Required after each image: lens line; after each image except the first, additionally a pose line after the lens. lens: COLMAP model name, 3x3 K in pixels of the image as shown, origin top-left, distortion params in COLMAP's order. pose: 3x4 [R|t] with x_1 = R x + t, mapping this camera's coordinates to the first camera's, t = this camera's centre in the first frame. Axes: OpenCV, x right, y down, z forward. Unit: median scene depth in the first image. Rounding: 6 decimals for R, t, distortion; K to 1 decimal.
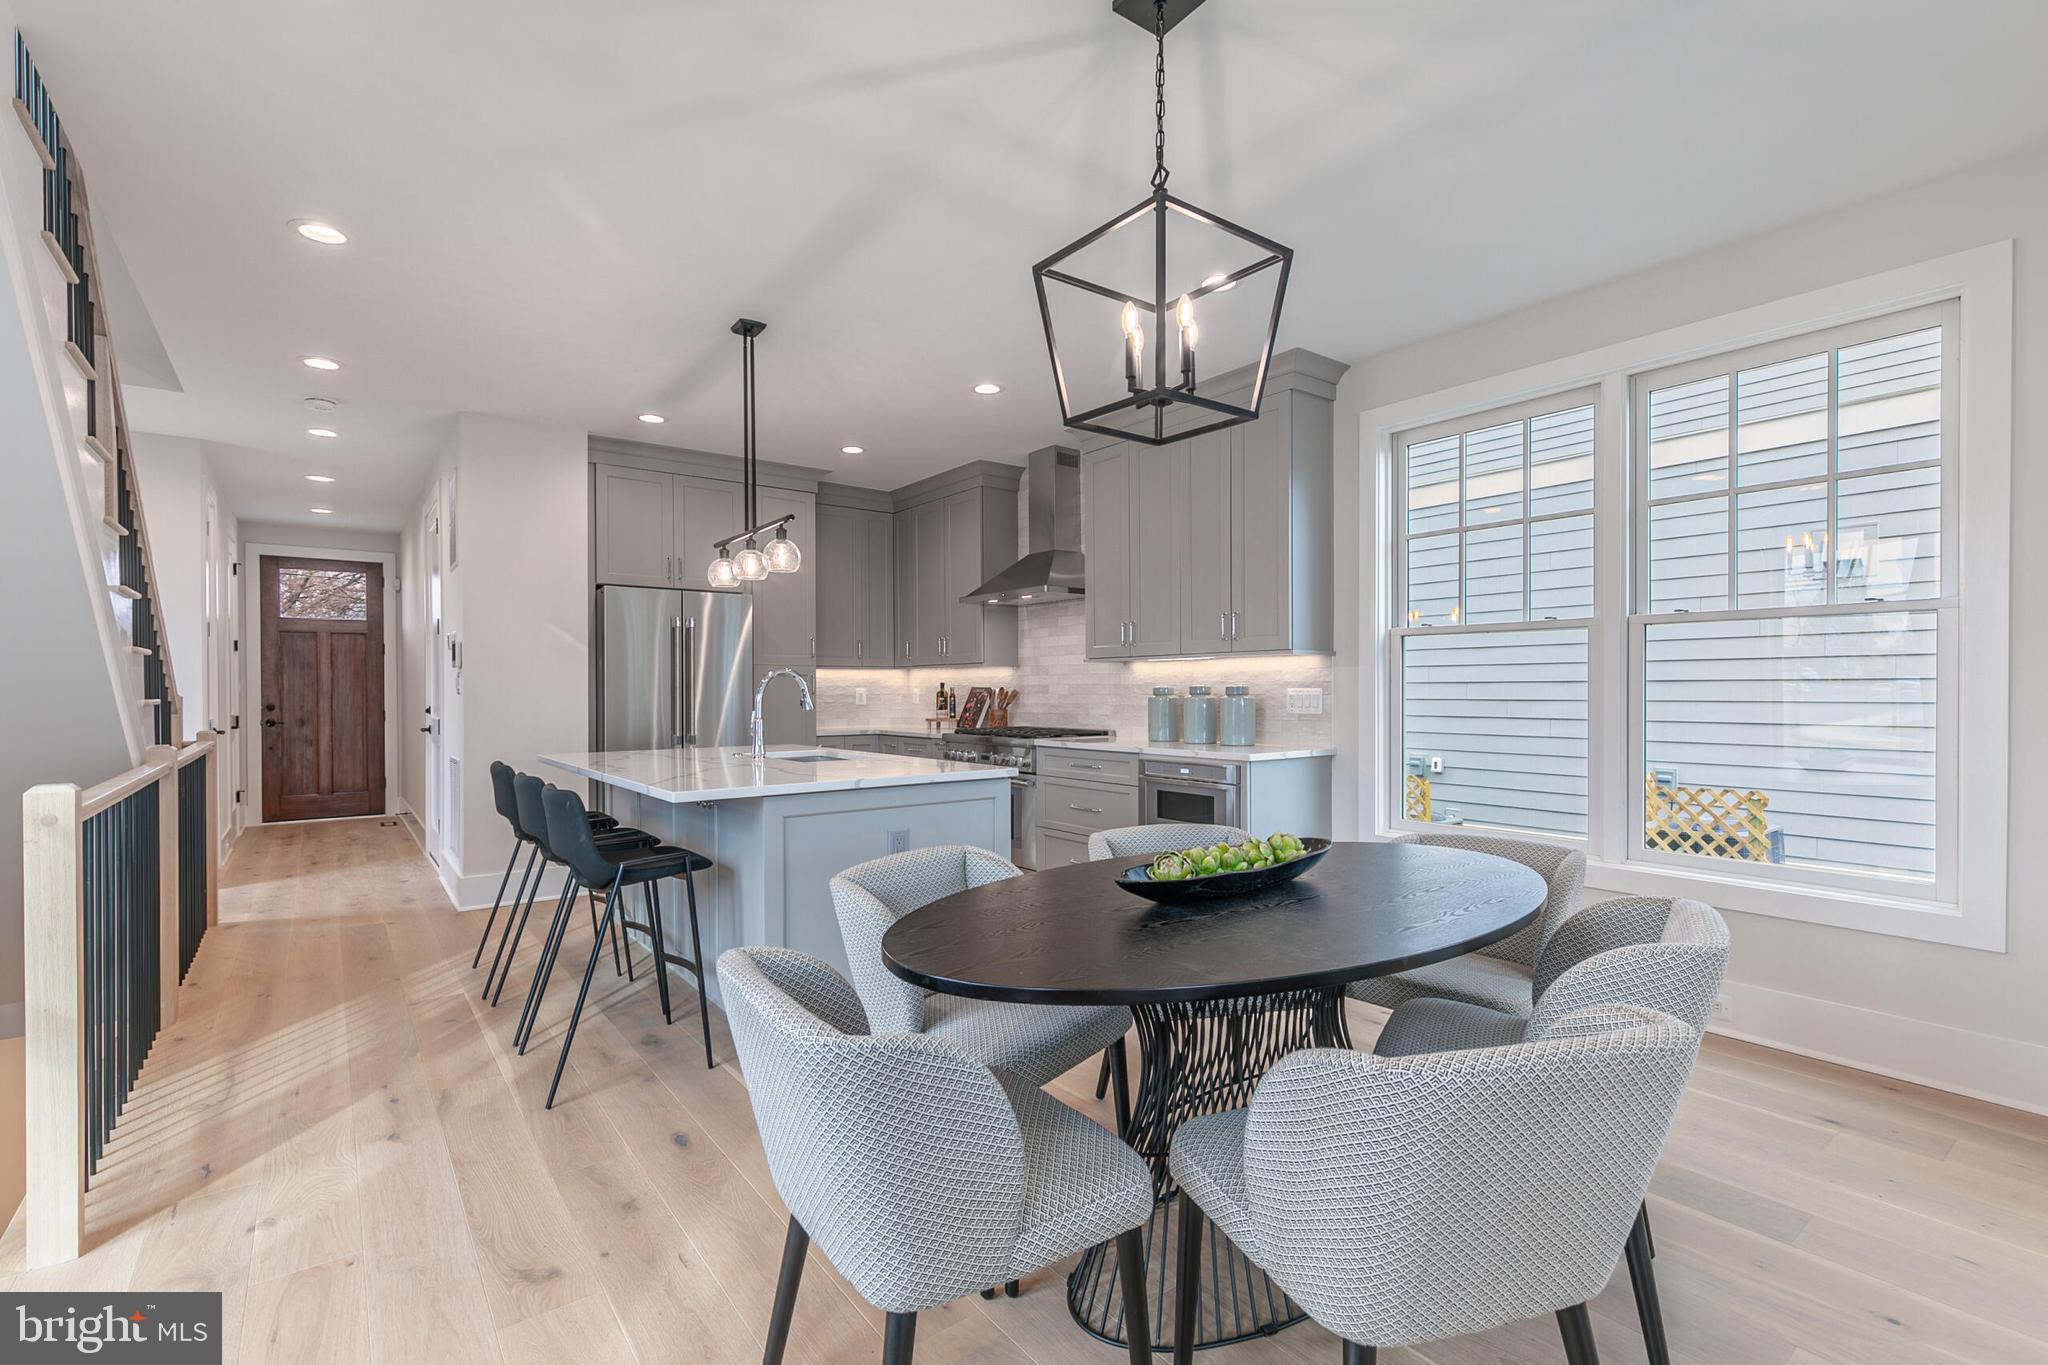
lens RADIAL K [[911.0, 0, 1021.7], [0, 911.0, 694.2], [0, 0, 1]] dist [-0.001198, -0.000909]
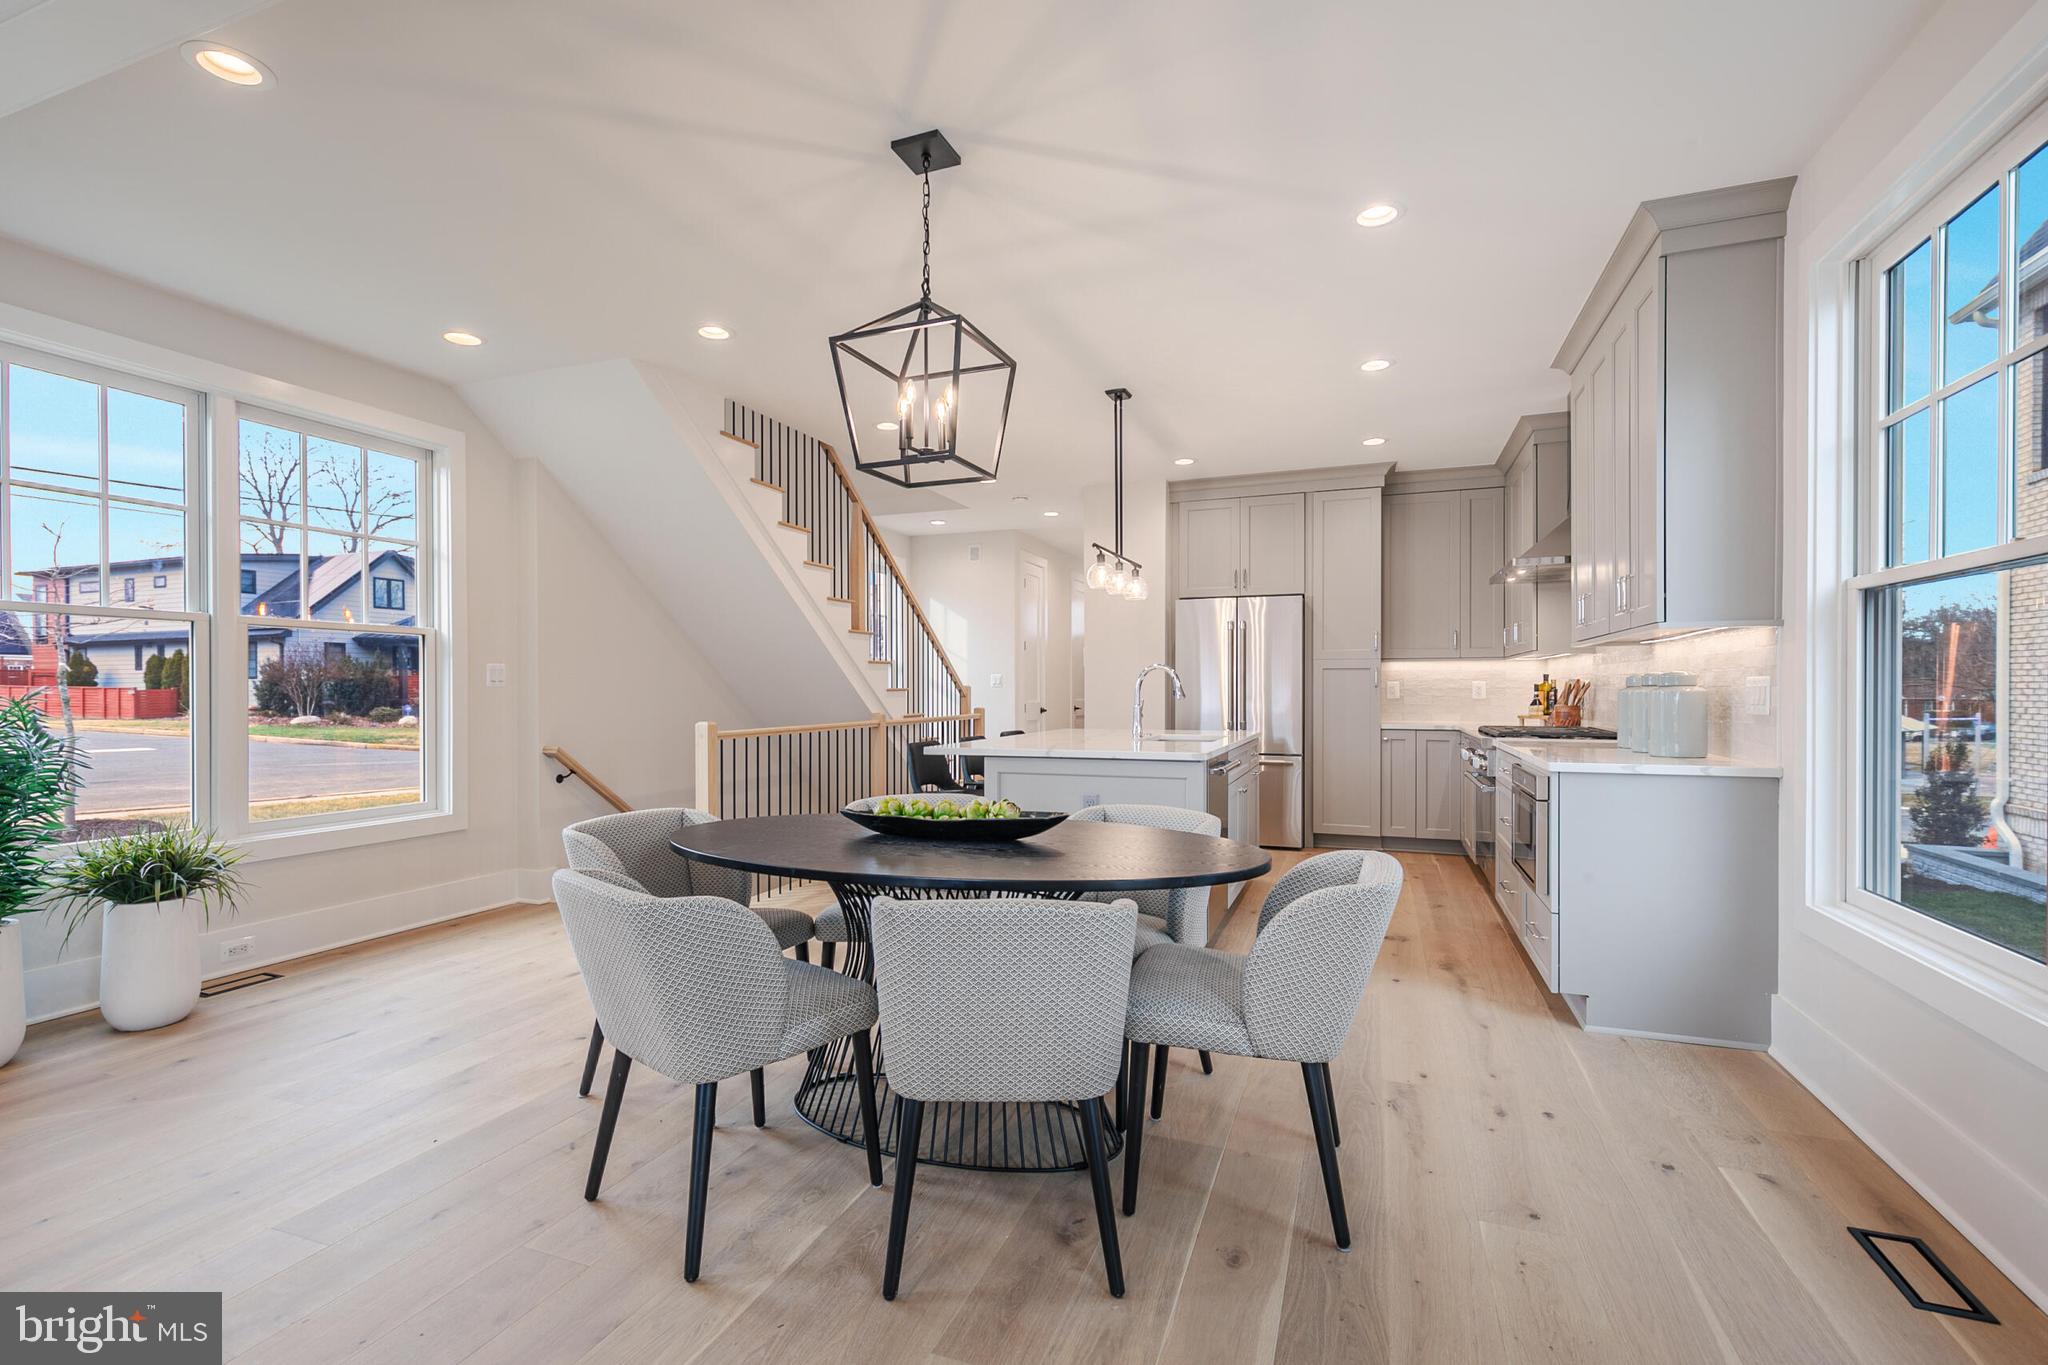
lens RADIAL K [[911.0, 0, 1021.7], [0, 911.0, 694.2], [0, 0, 1]] dist [-0.001198, -0.000909]
pose [[0.520078, 0.010678, -0.854052, 0.508430], [-0.007388, 0.999941, 0.008003, 0.004189], [0.854087, 0.002148, 0.520126, 0.163823]]
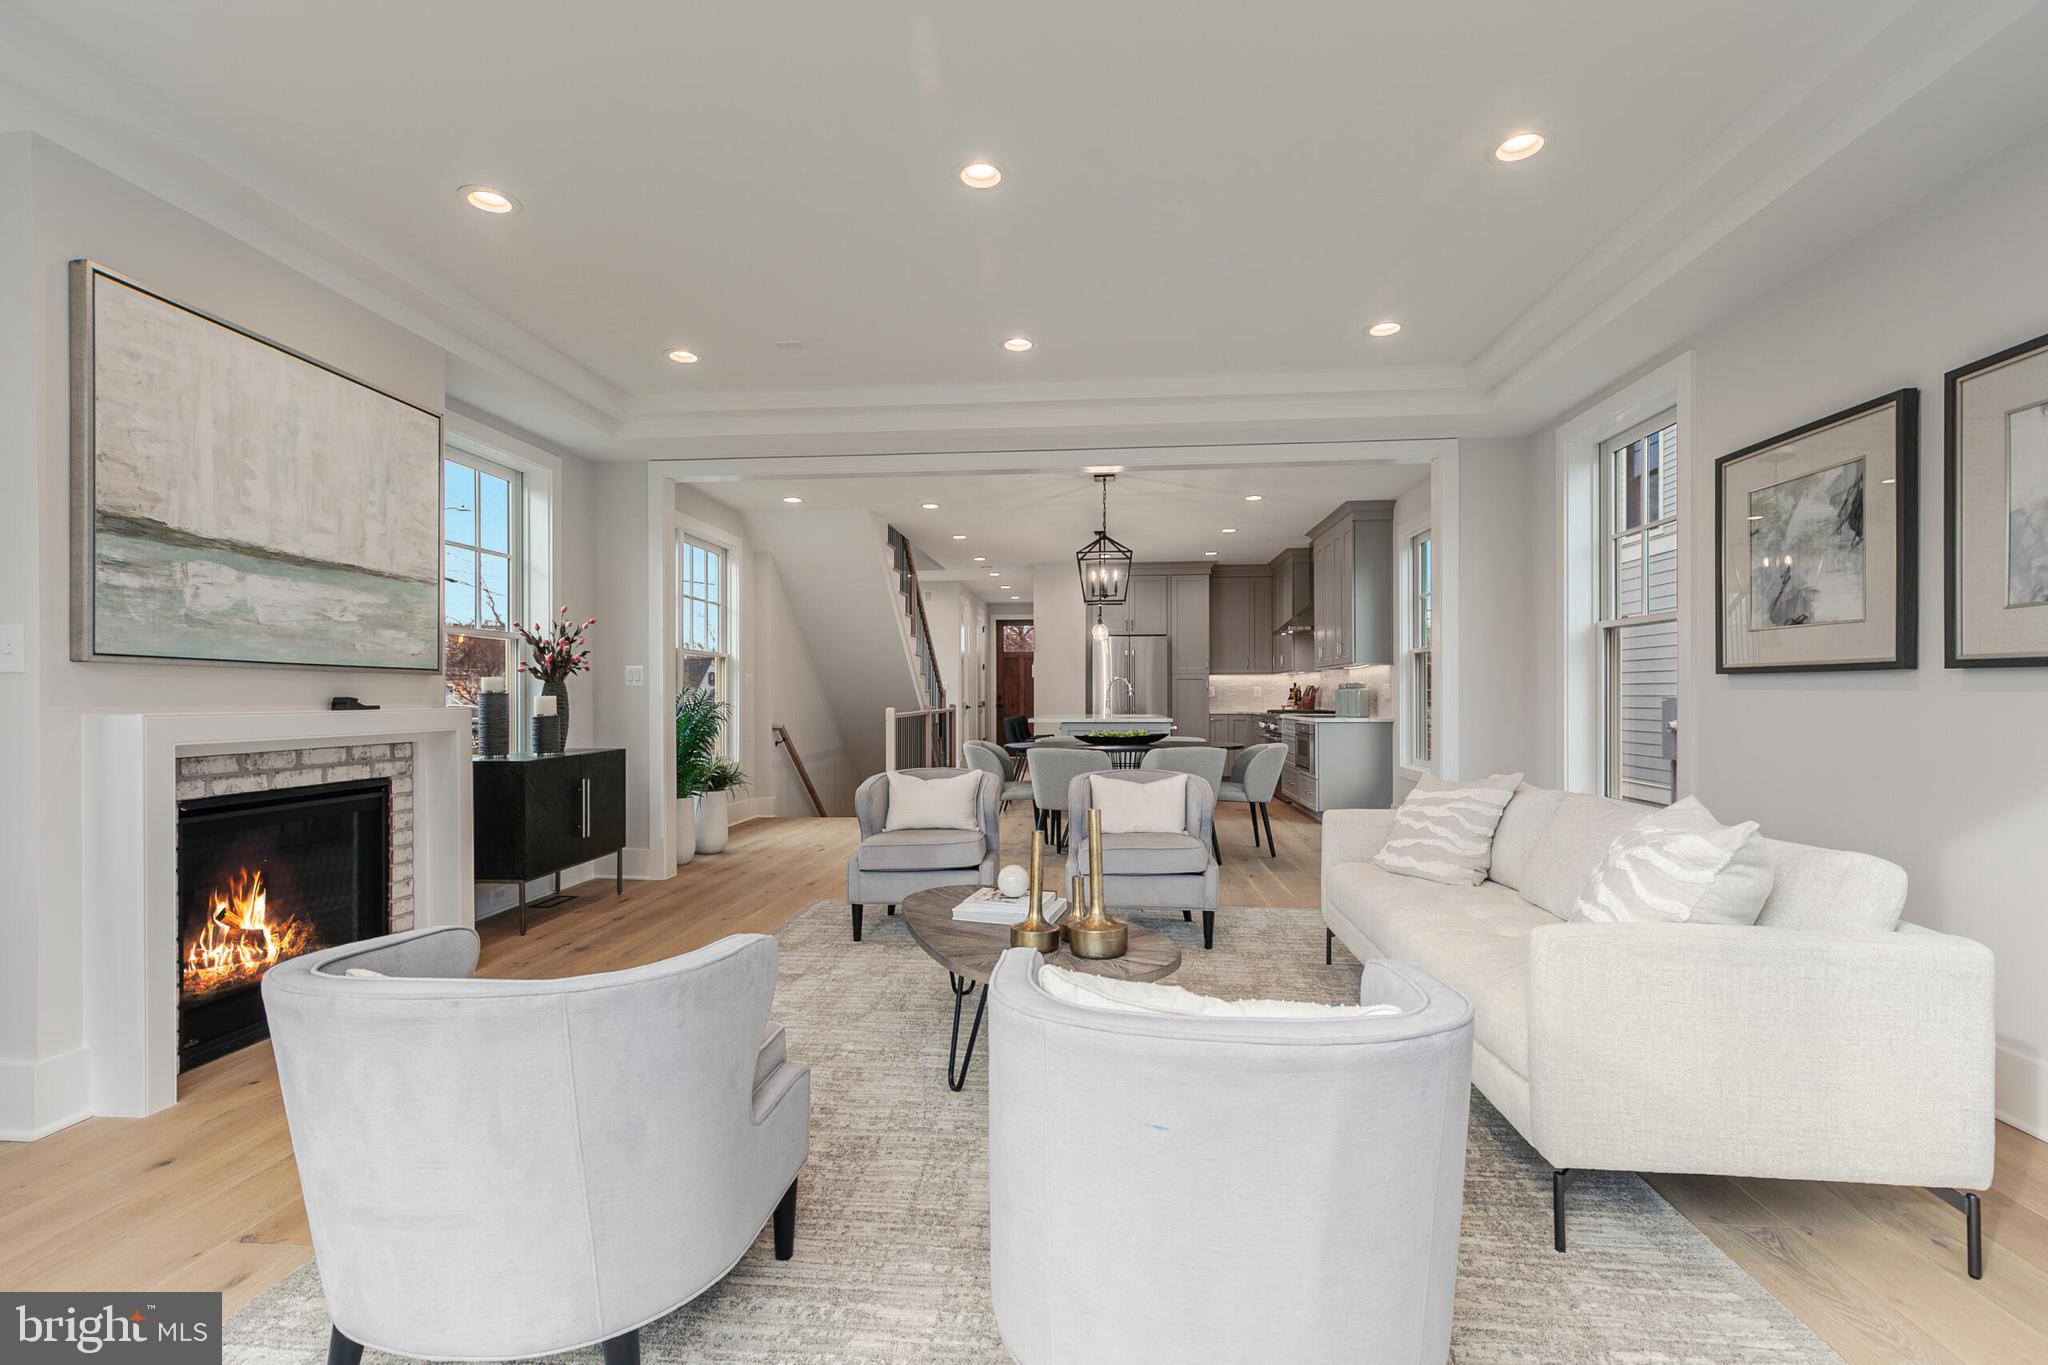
lens RADIAL K [[911.0, 0, 1021.7], [0, 911.0, 694.2], [0, 0, 1]] dist [-0.001198, -0.000909]
pose [[0.733614, 0.002133, -0.679563, 0.826447], [-0.005072, 0.999984, -0.002336, 0.017438], [0.679547, 0.005161, 0.733614, -0.619209]]
